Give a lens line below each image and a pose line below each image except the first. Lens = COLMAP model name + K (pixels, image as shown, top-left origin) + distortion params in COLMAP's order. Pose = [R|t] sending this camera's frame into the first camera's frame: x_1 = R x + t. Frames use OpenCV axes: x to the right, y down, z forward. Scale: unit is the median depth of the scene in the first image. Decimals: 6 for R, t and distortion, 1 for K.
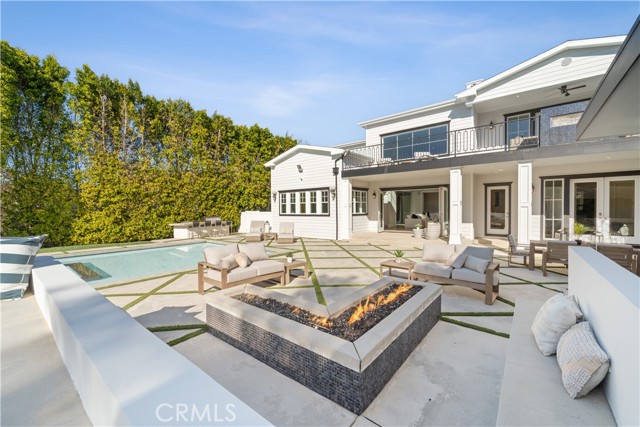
lens RADIAL K [[256.2, 0, 306.7], [0, 256.2, 214.0], [0, 0, 1]] dist [-0.003749, -0.002350]
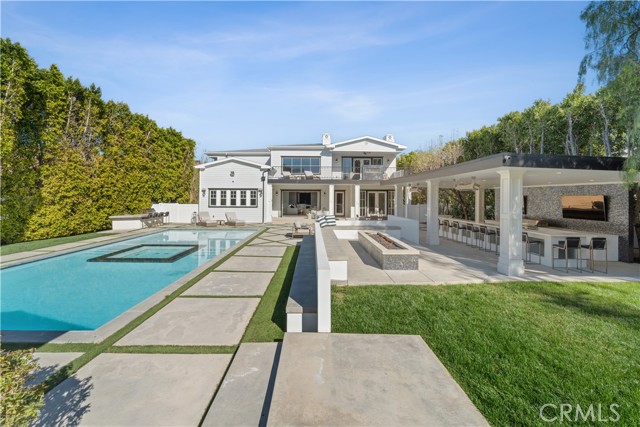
lens RADIAL K [[256.2, 0, 309.9], [0, 256.2, 192.2], [0, 0, 1]] dist [-0.003749, -0.002350]
pose [[0.790596, 0.023714, 0.611878, -0.575643], [0.002135, 0.999137, -0.041480, -0.018222], [-0.612334, 0.034100, 0.789863, -0.383626]]
